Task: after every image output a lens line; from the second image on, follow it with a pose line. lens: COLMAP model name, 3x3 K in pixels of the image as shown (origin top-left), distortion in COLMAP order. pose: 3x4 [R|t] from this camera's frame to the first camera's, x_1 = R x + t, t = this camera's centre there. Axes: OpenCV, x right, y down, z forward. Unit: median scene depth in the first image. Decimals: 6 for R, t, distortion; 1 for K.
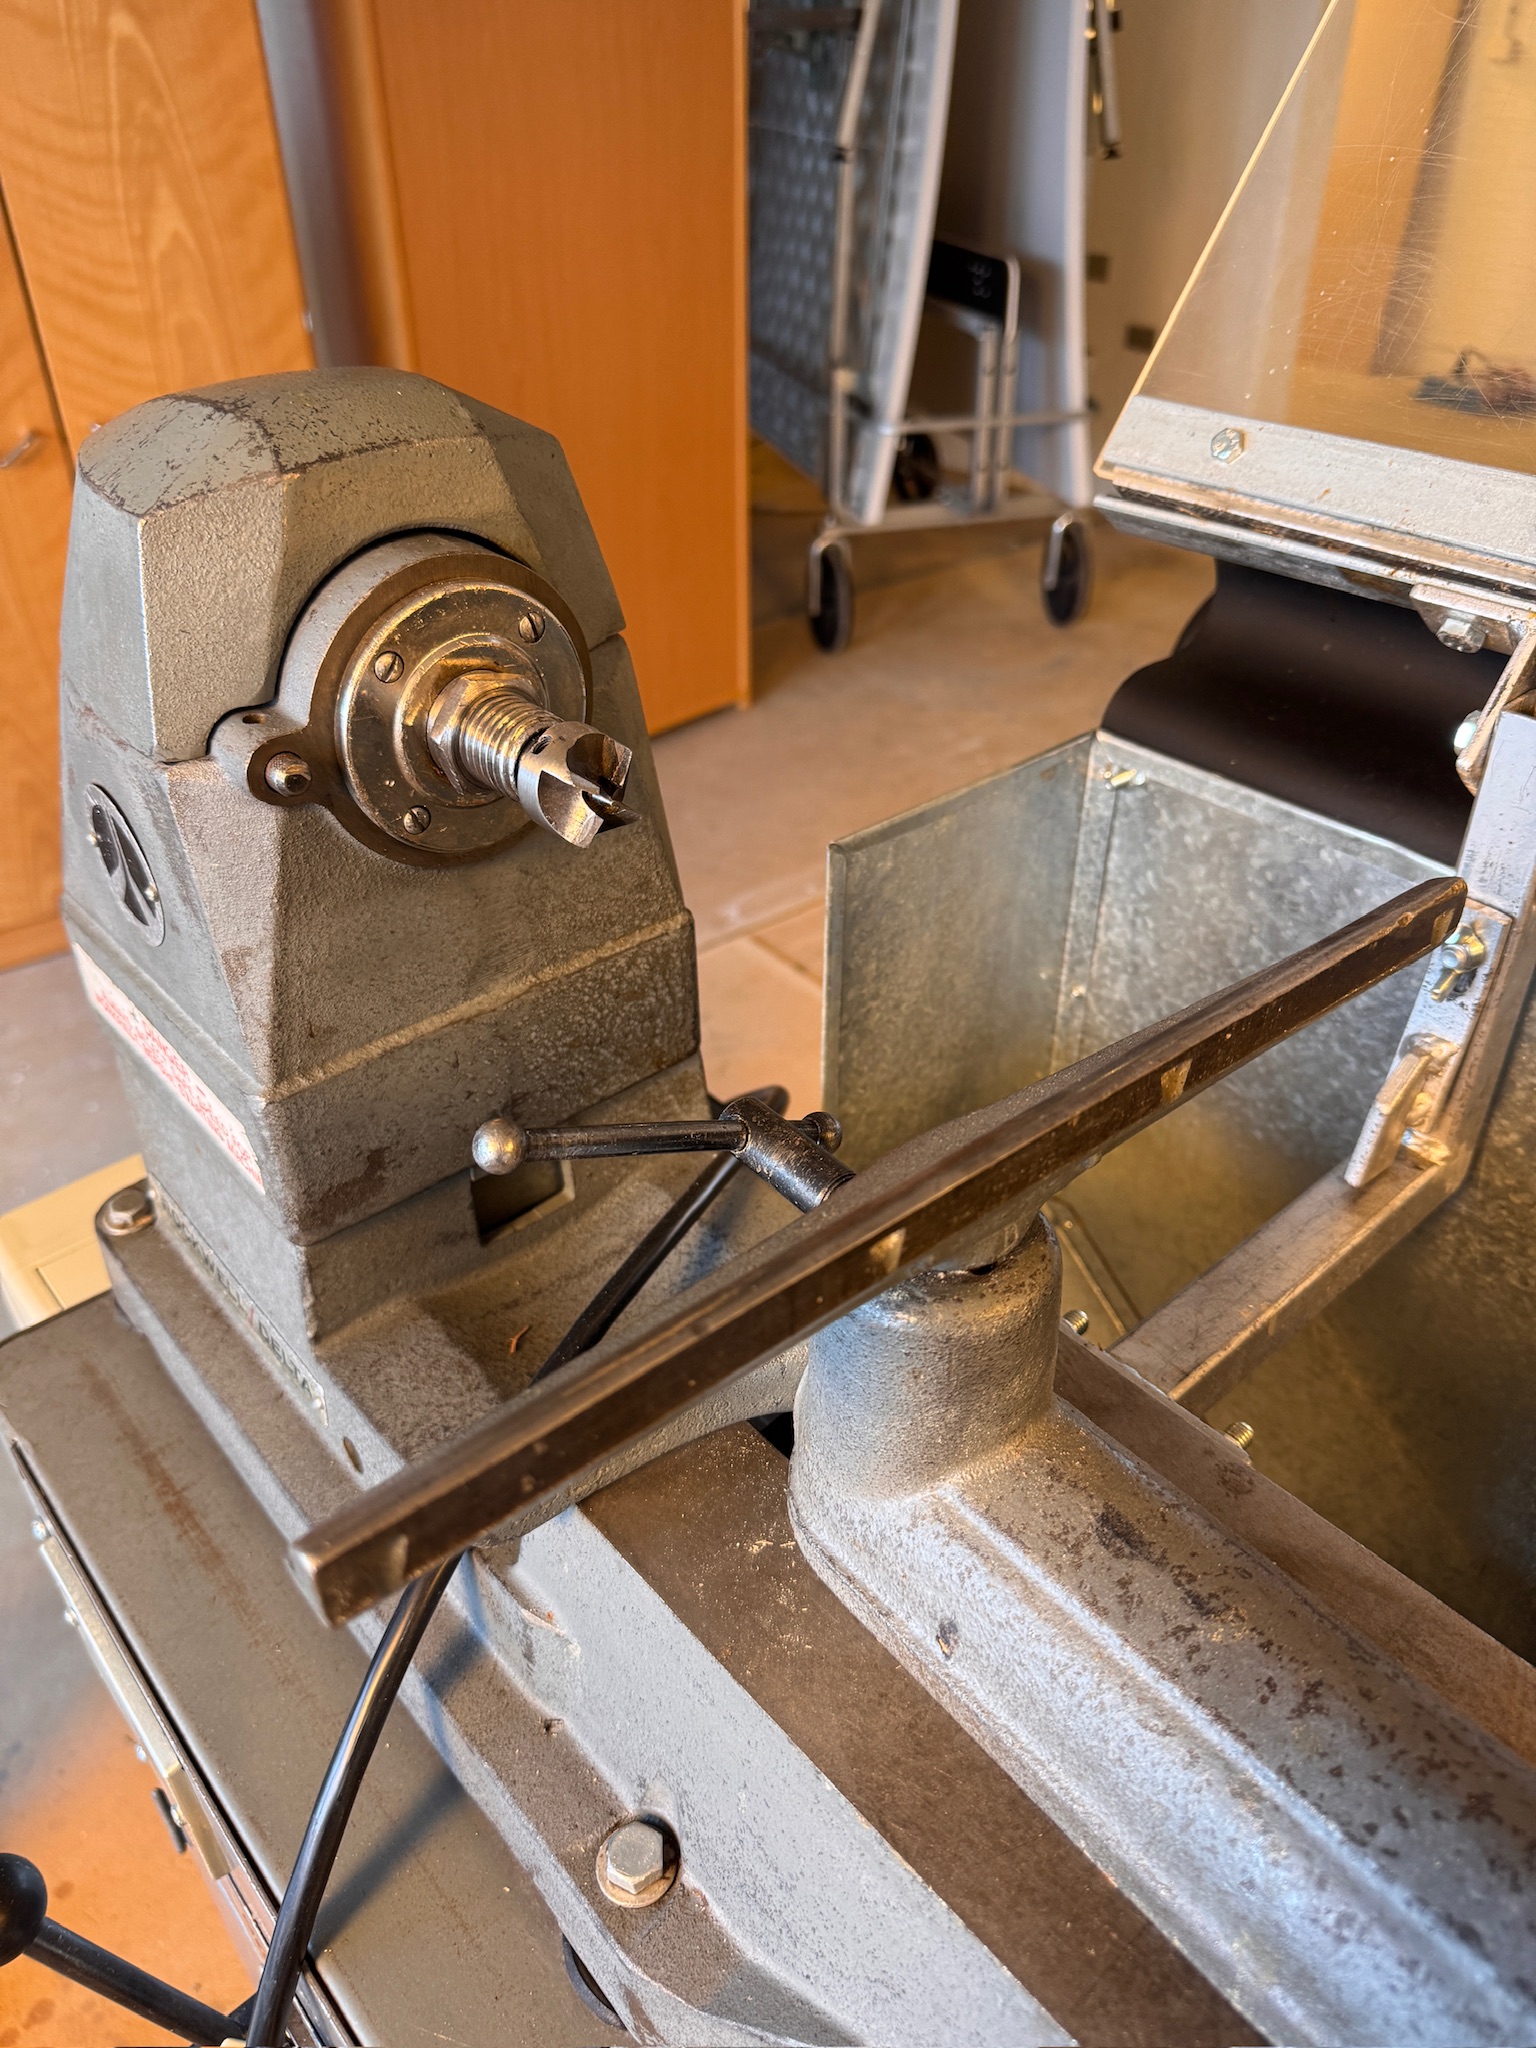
lens RADIAL K [[1441.3, 0, 768.0], [0, 1441.3, 1029.5], [0, 0, 1]] dist [0.094807, -0.145578]
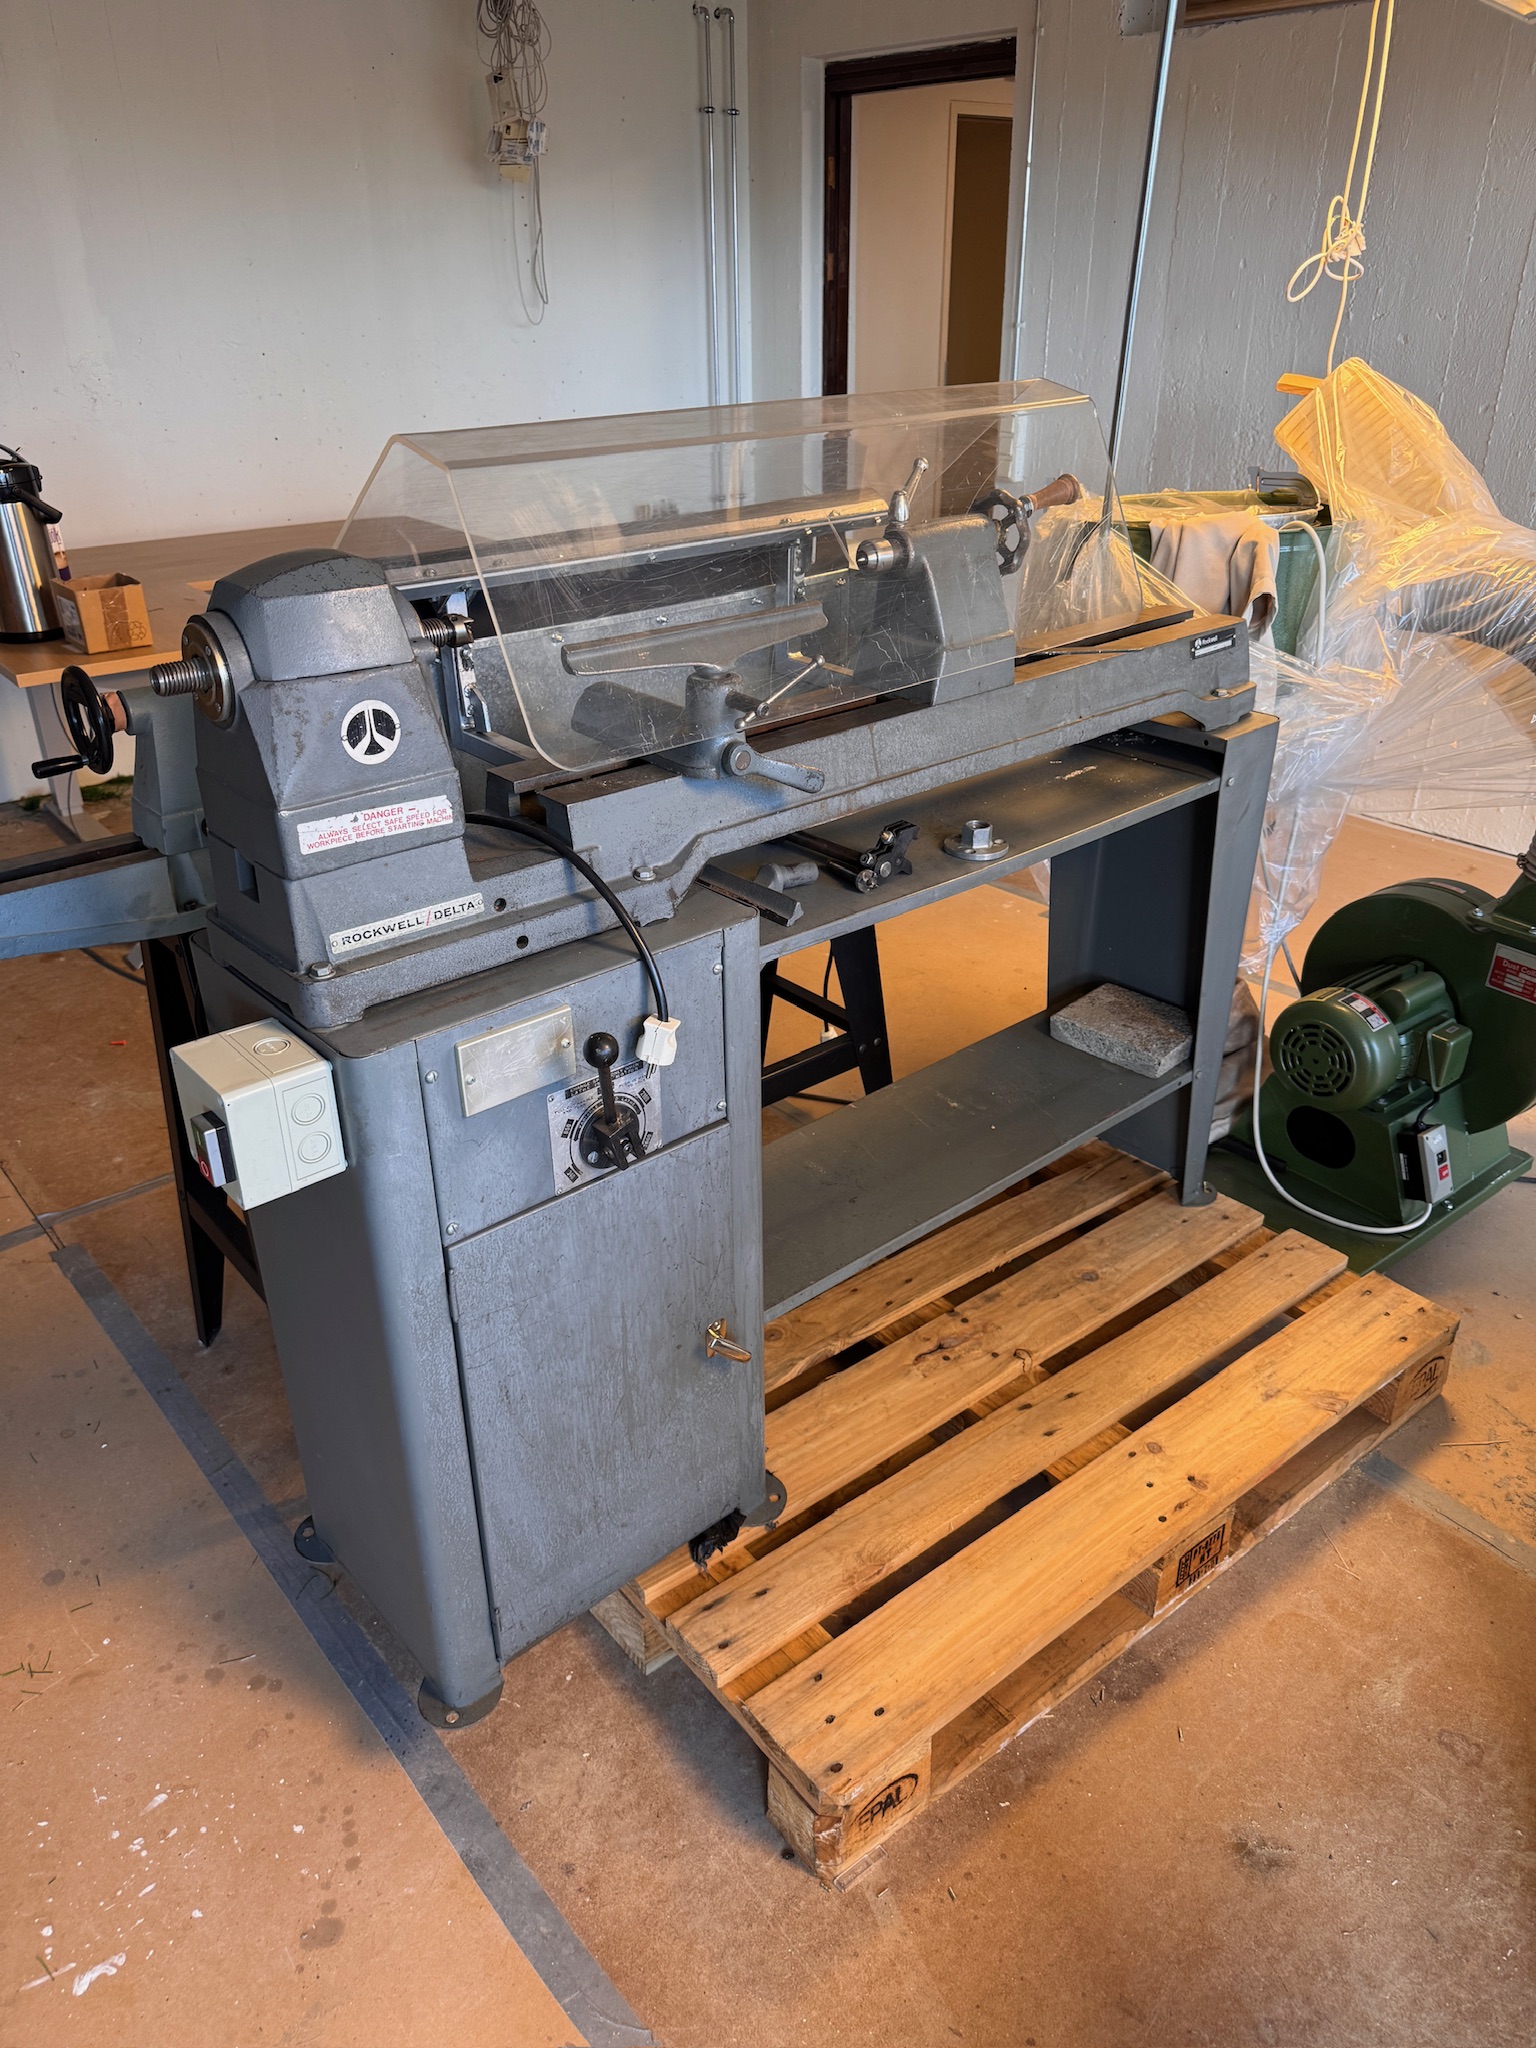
lens RADIAL K [[1441.3, 0, 768.0], [0, 1441.3, 1029.5], [0, 0, 1]] dist [0.094807, -0.145578]
pose [[-0.007776, -0.464995, 0.885279, -3.102086], [0.577930, 0.720385, 0.383461, -0.328619], [-0.816049, 0.514611, 0.263133, -0.021649]]
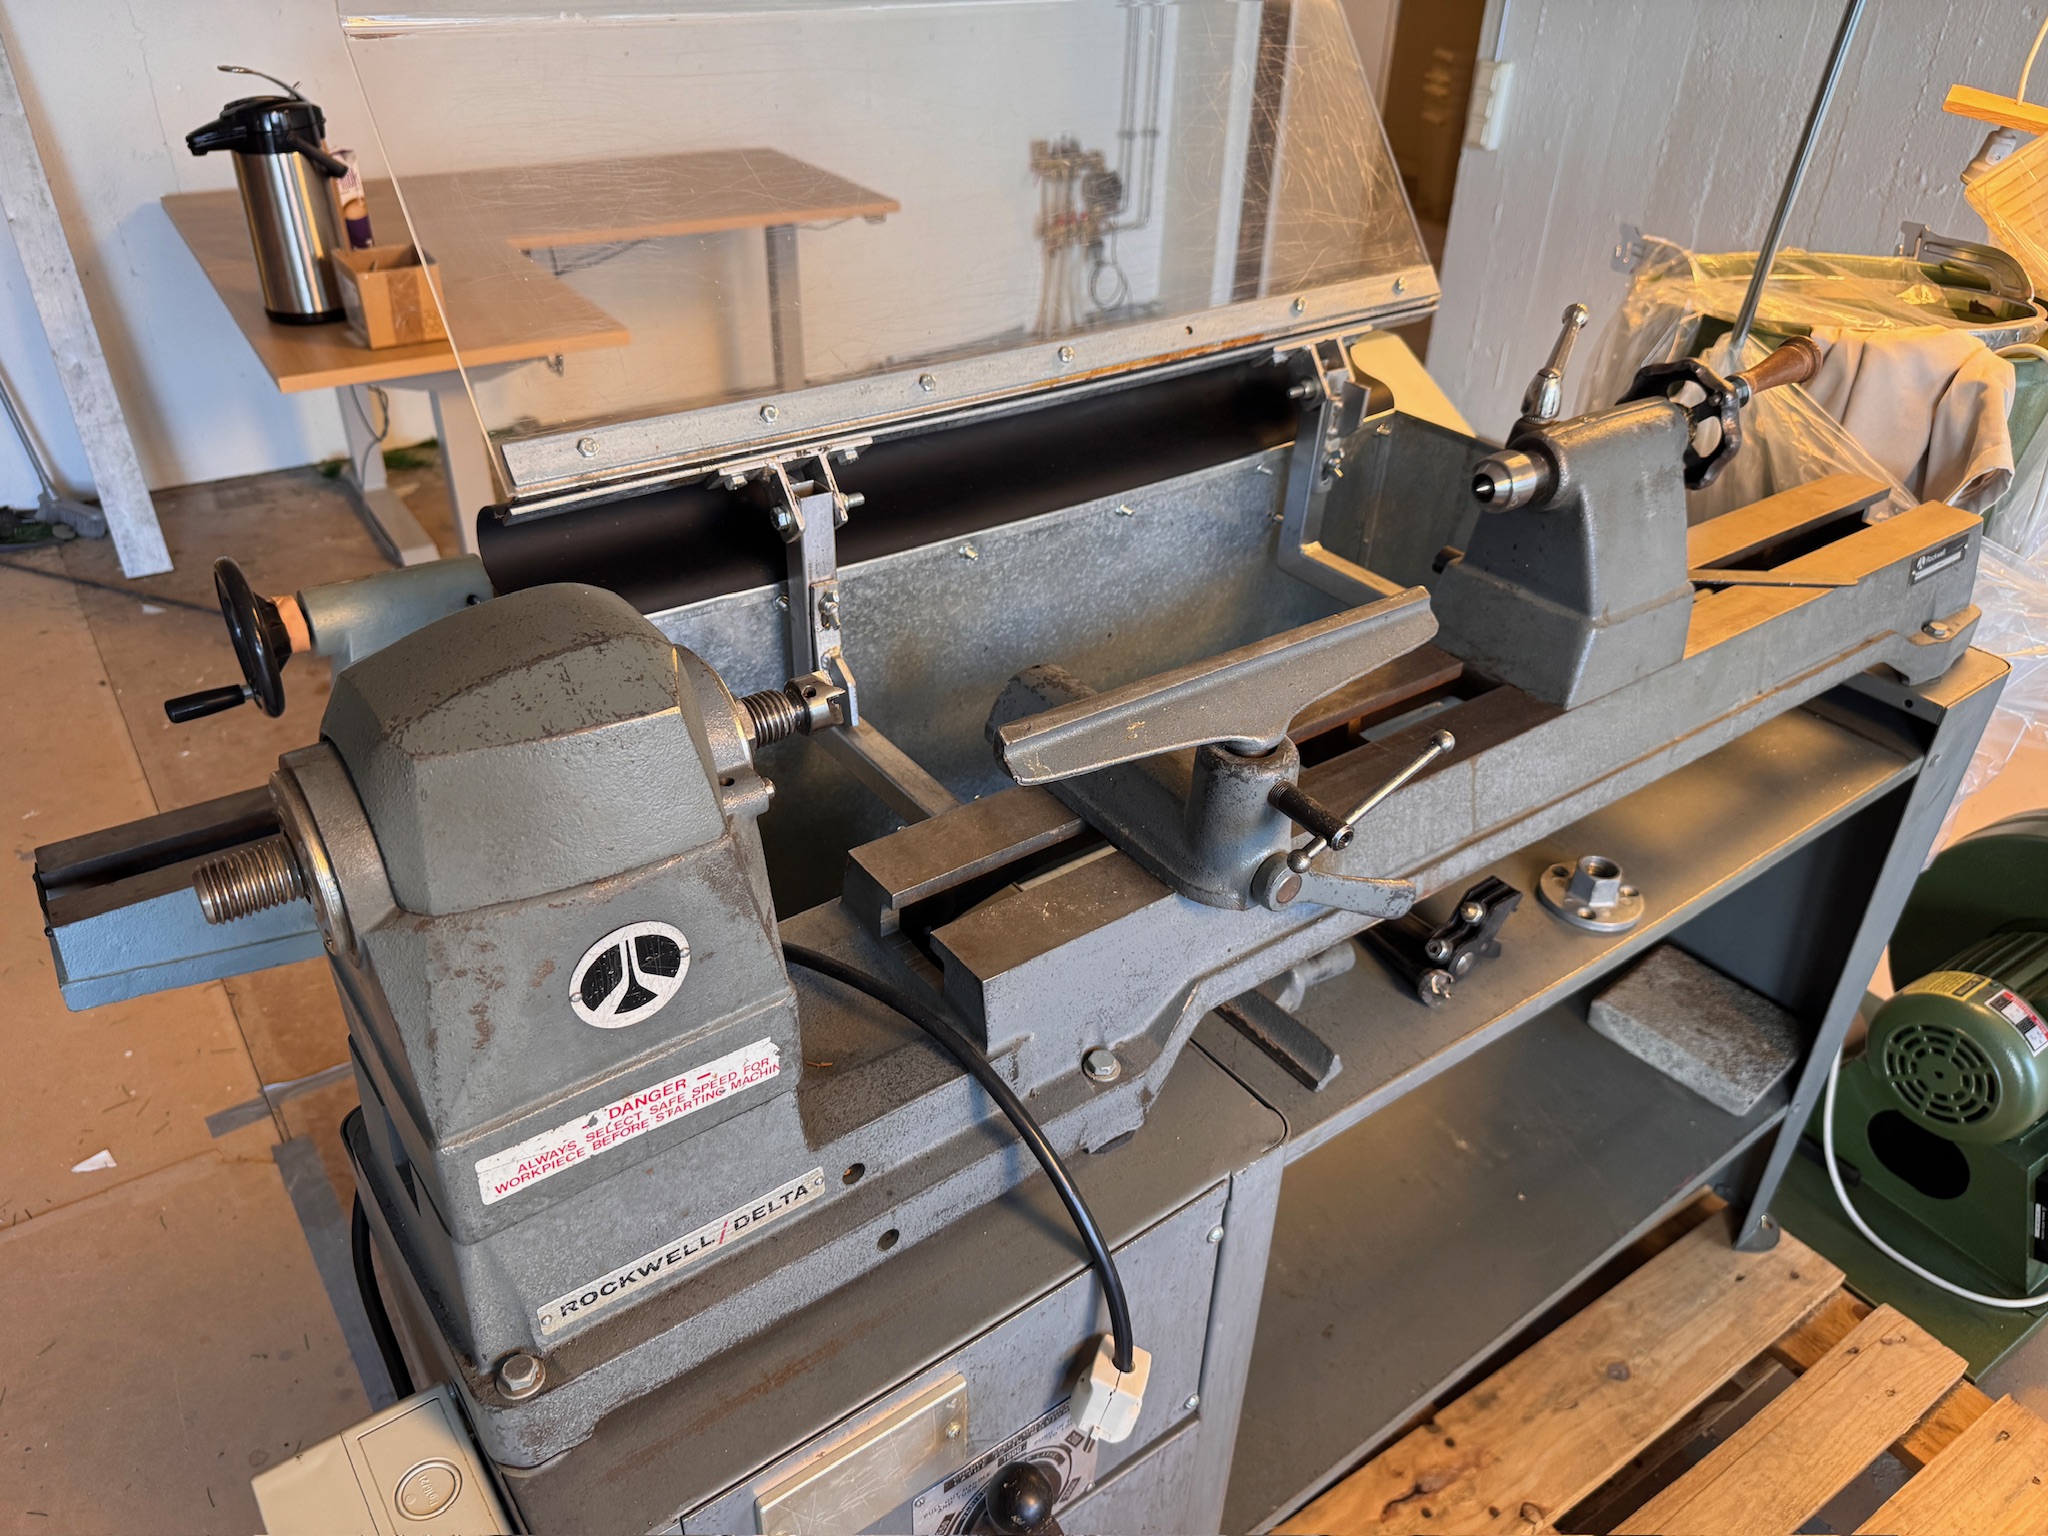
lens RADIAL K [[1476.3, 0, 1031.2], [0, 1476.3, 756.9], [0, 0, 1]] dist [-0.000695, -0.005868]
pose [[0.073118, -0.530993, 0.844216, -1.488459], [0.545170, 0.730100, 0.411999, -0.635941], [-0.835131, 0.430116, 0.342865, 0.120958]]
